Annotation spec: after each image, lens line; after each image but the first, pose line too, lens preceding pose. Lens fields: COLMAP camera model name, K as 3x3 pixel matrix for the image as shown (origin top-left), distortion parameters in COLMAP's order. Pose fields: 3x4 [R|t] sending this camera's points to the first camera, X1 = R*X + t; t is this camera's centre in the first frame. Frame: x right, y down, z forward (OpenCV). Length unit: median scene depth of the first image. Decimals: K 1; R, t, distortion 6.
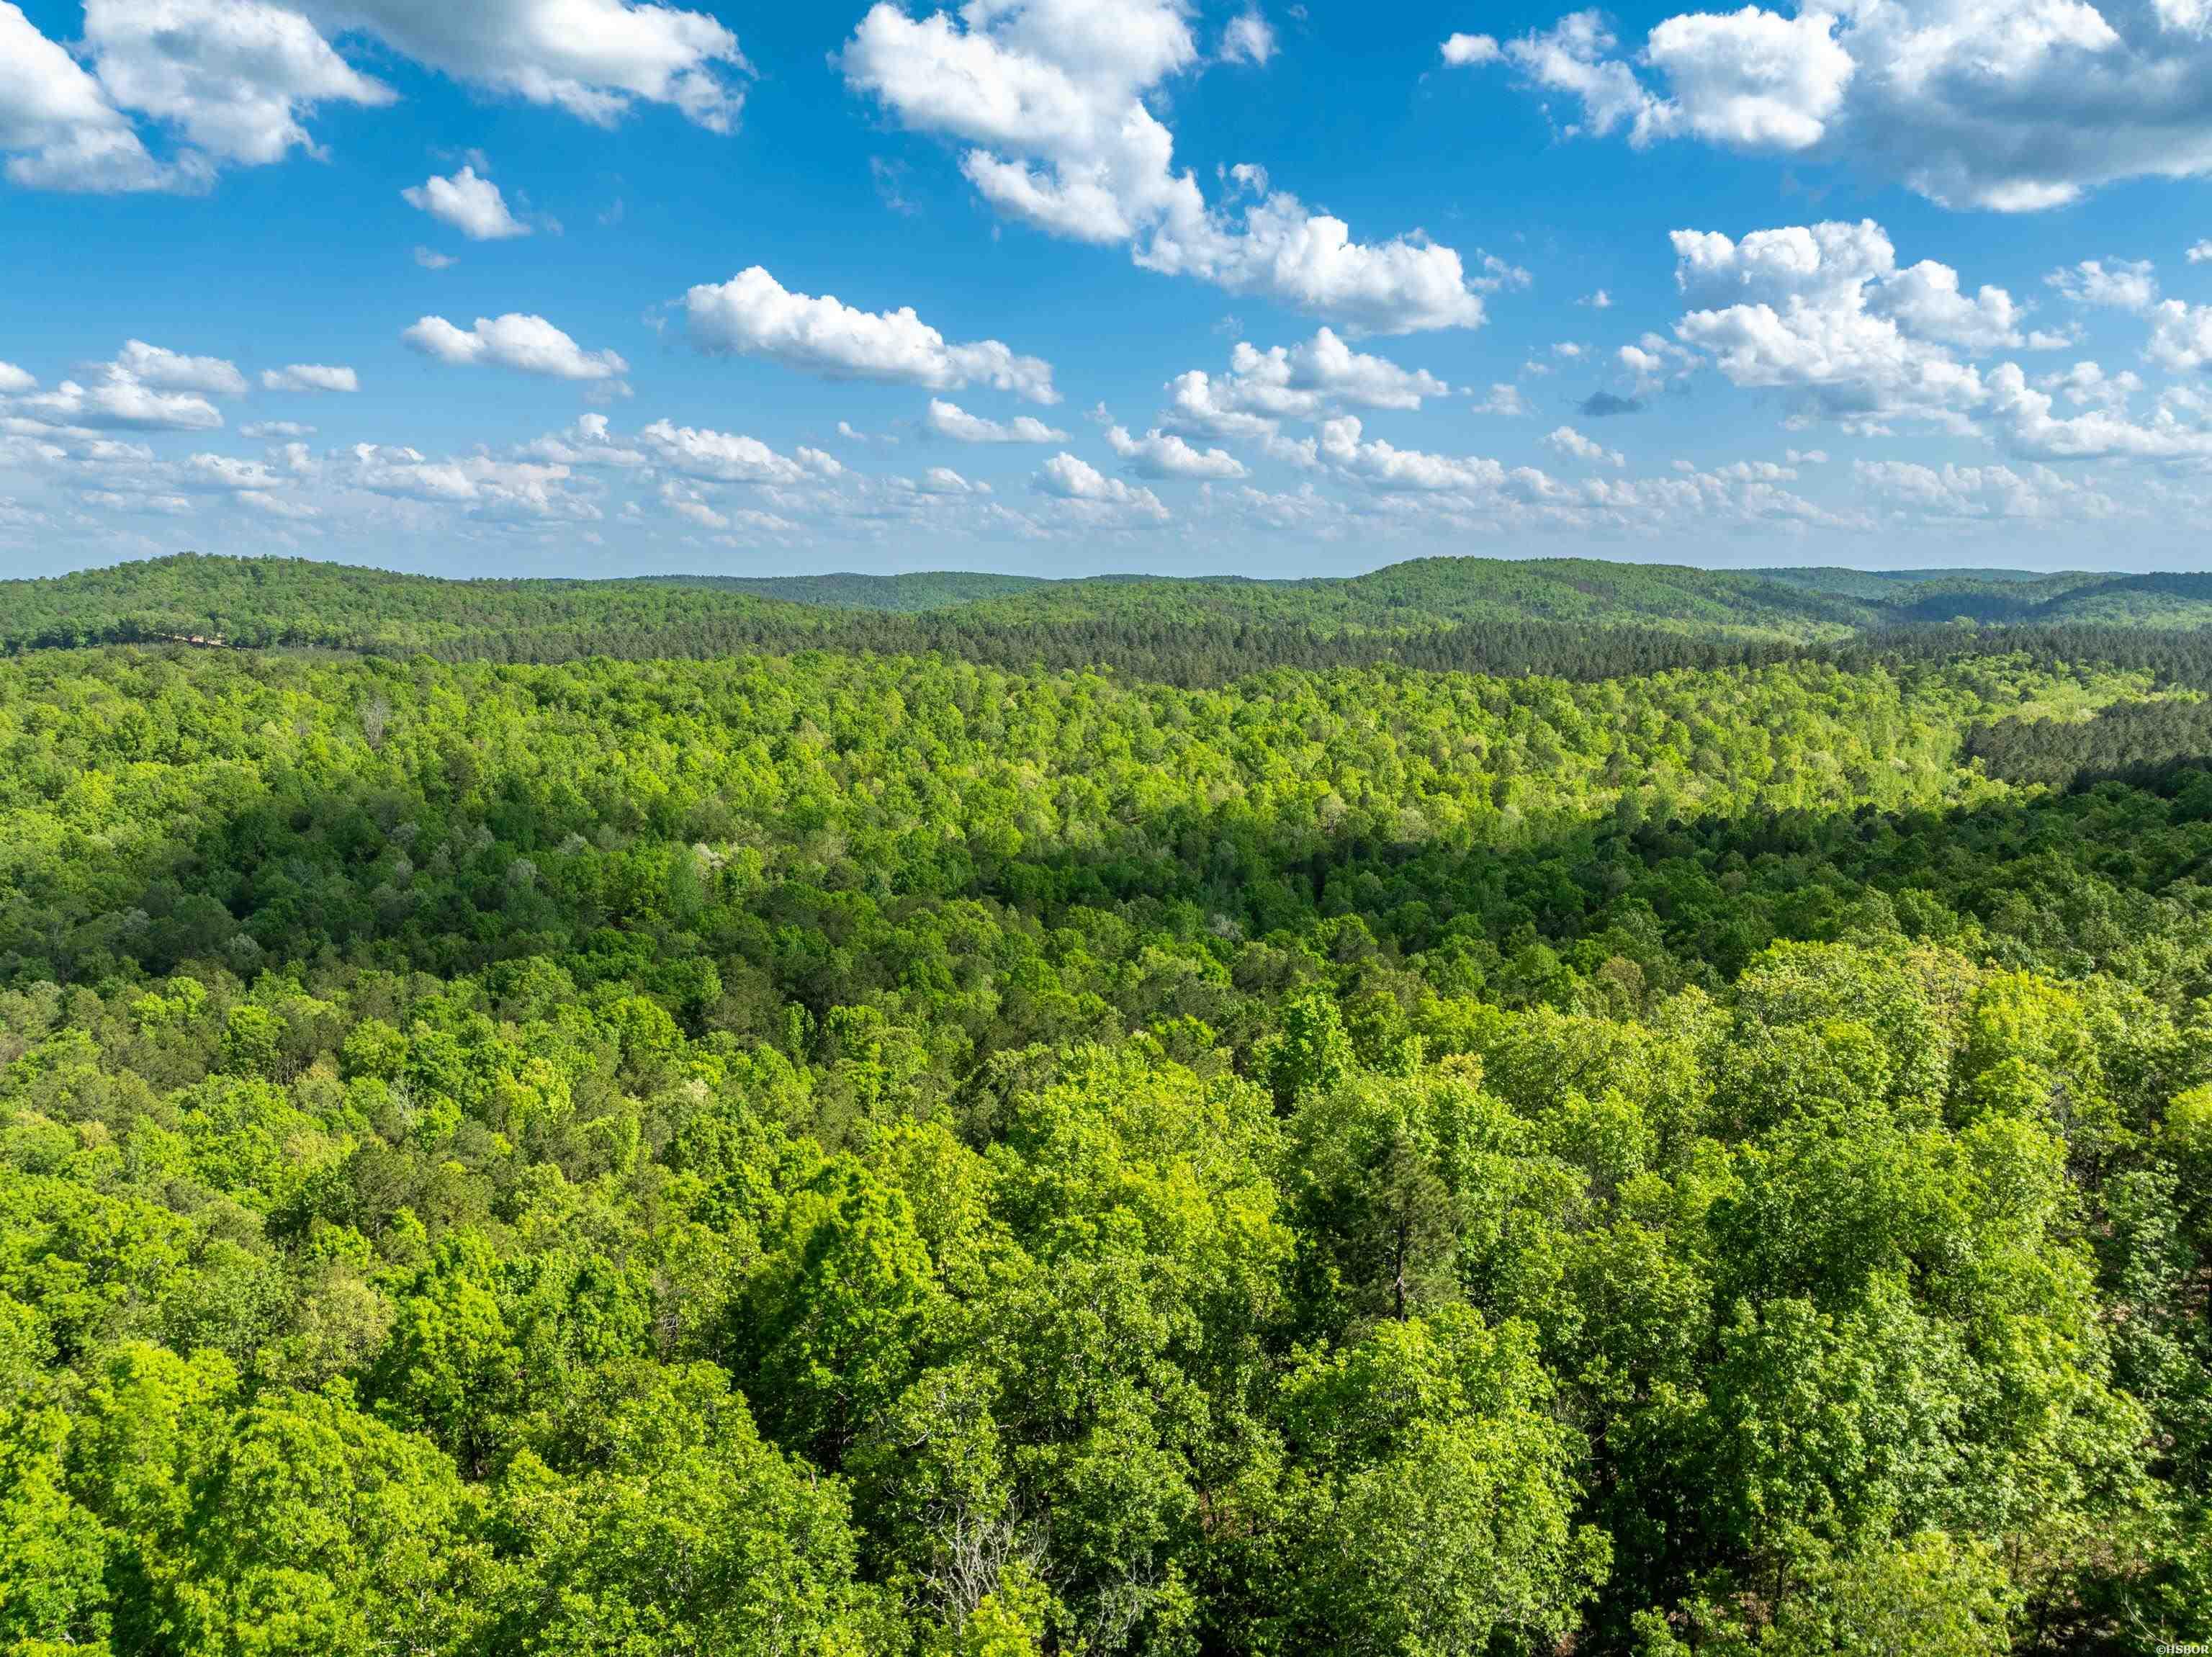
lens RADIAL K [[1551.9, 0, 1106.4], [0, 1551.9, 812.9], [0, 0, 1]] dist [-0.021391, 0.000721]
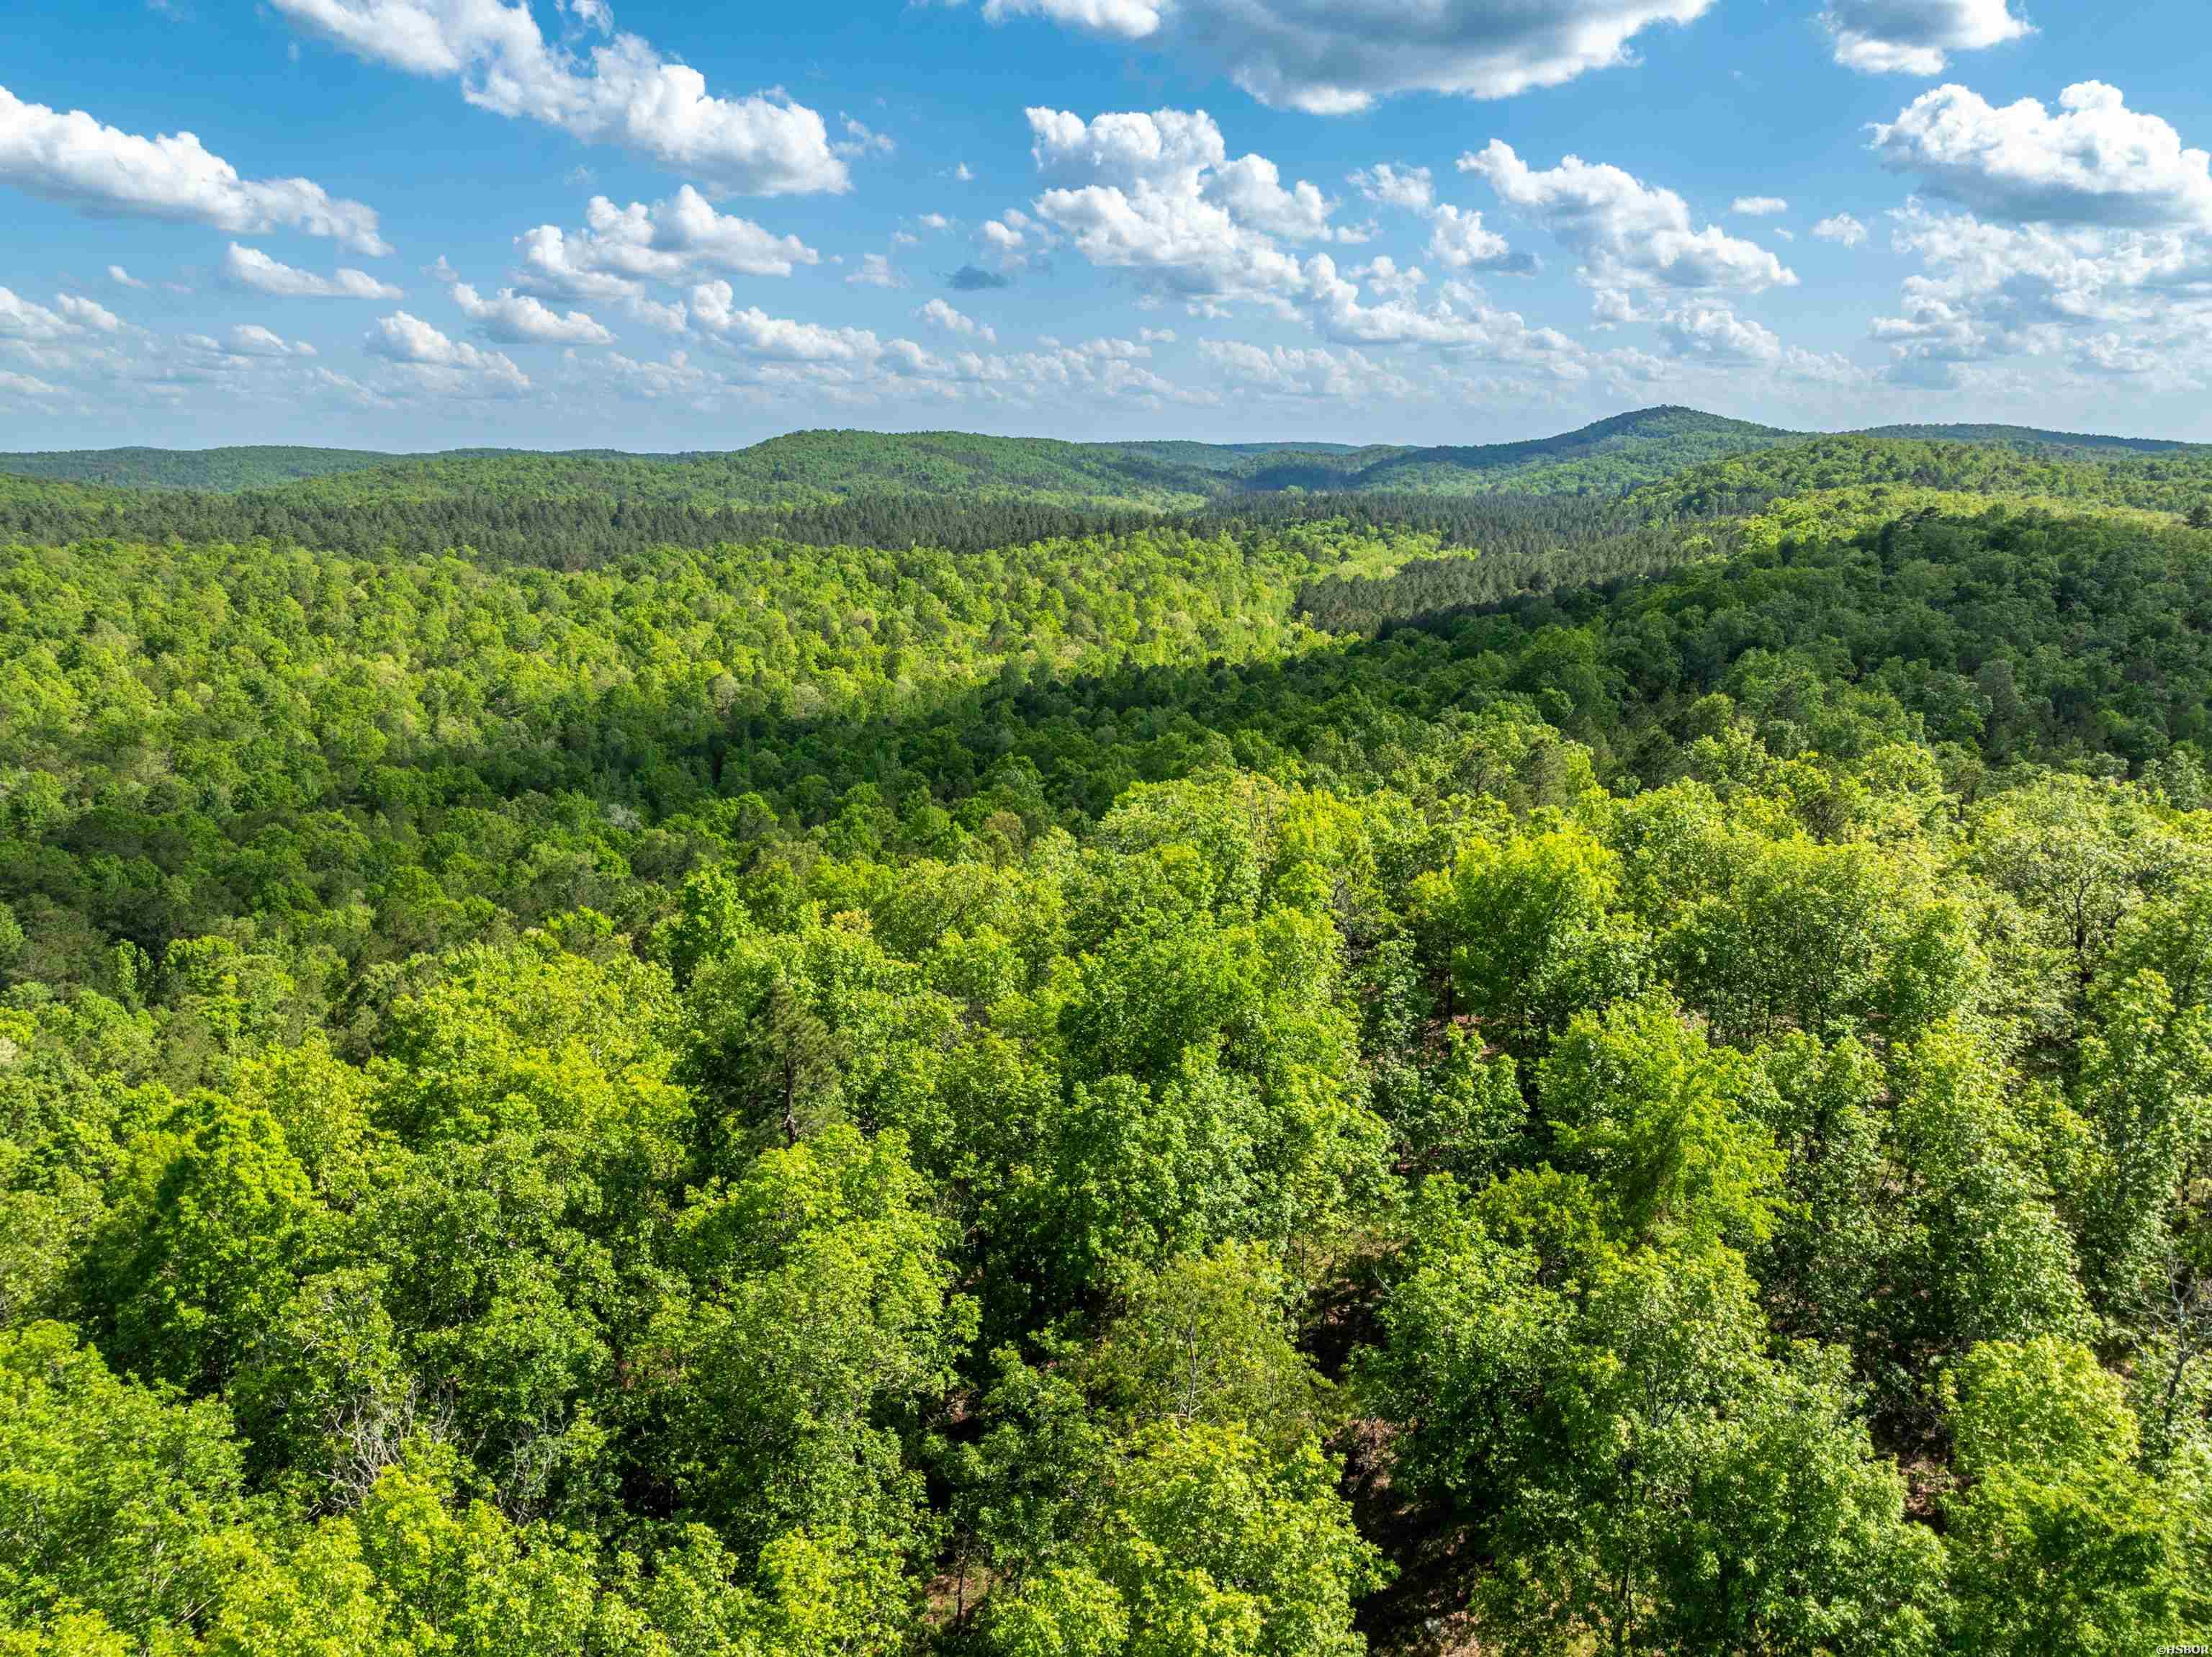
lens RADIAL K [[1562.1, 0, 1110.0], [0, 1562.1, 822.4], [0, 0, 1]] dist [-0.042327, 0.032740]
pose [[0.927215, -0.084876, 0.364785, 0.005841], [0.054132, 0.994127, 0.093713, 0.003188], [-0.370596, -0.067146, 0.926364, -0.018342]]
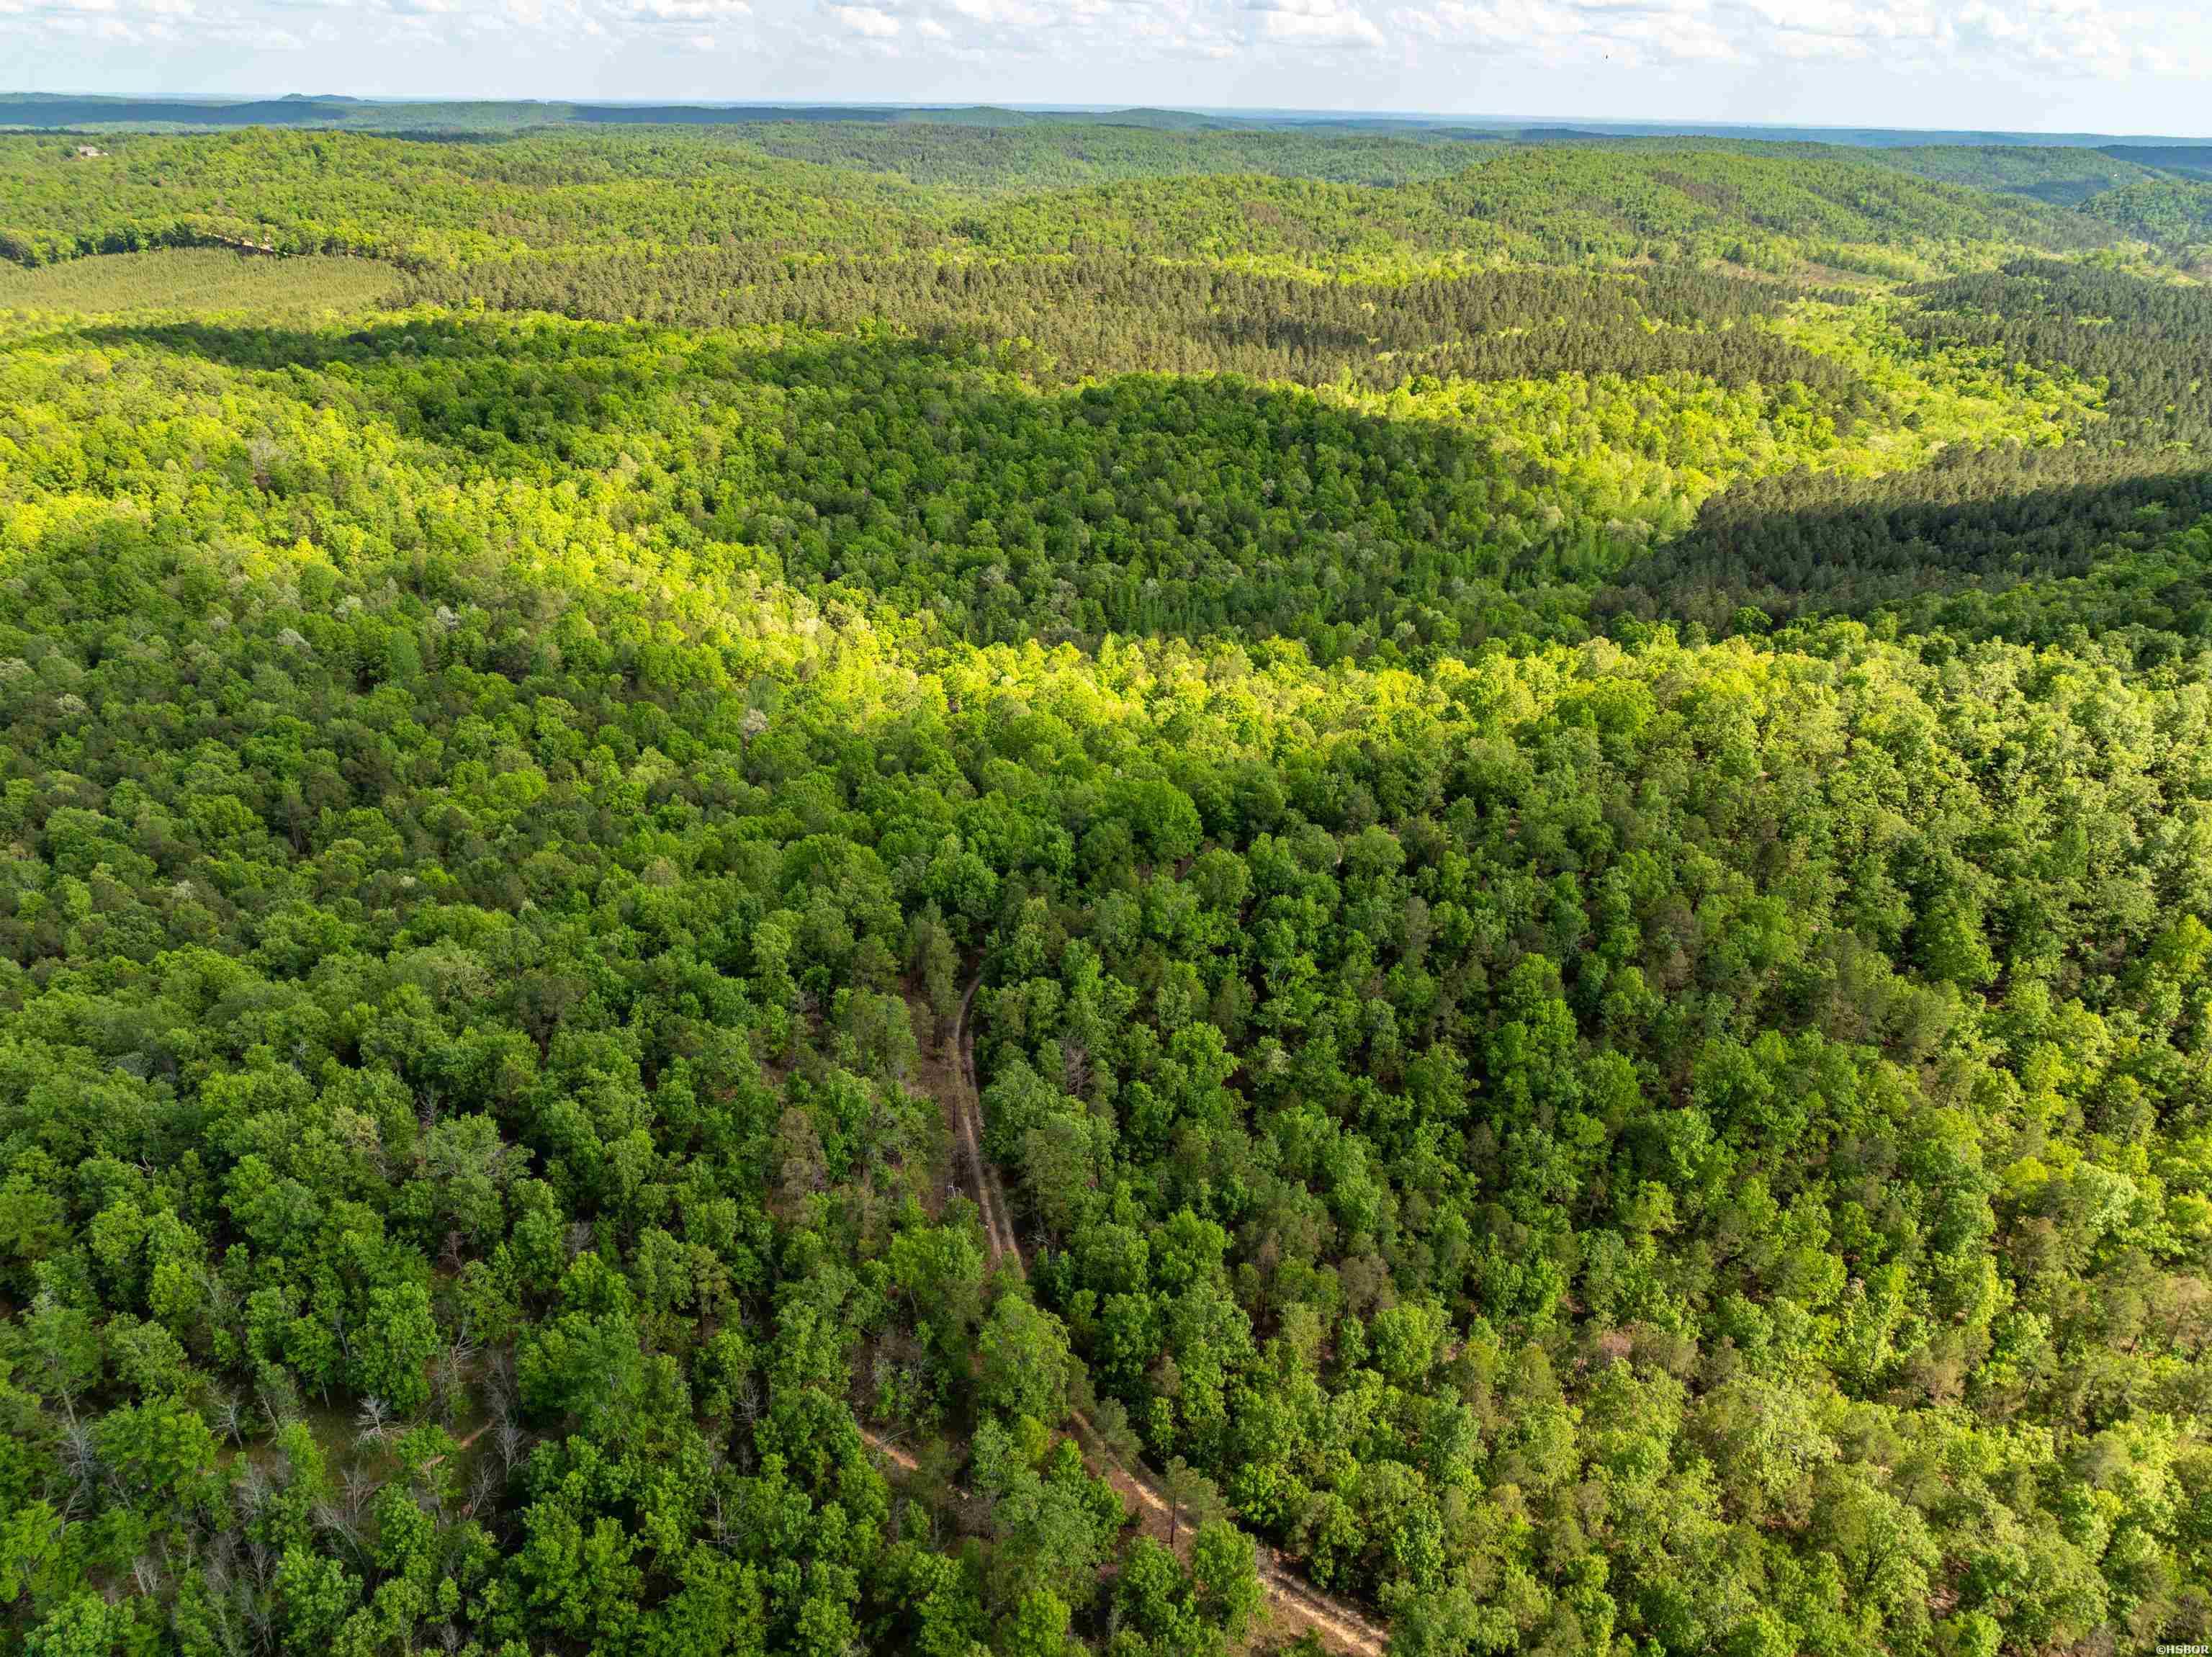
lens RADIAL K [[1584.4, 0, 1106.7], [0, 1584.4, 820.3], [0, 0, 1]] dist [-0.034265, 0.021514]
pose [[0.993392, 0.071363, -0.089882, 0.485250], [-0.043913, 0.959921, 0.276809, -0.227661], [0.106033, -0.271034, 0.956712, -0.302142]]
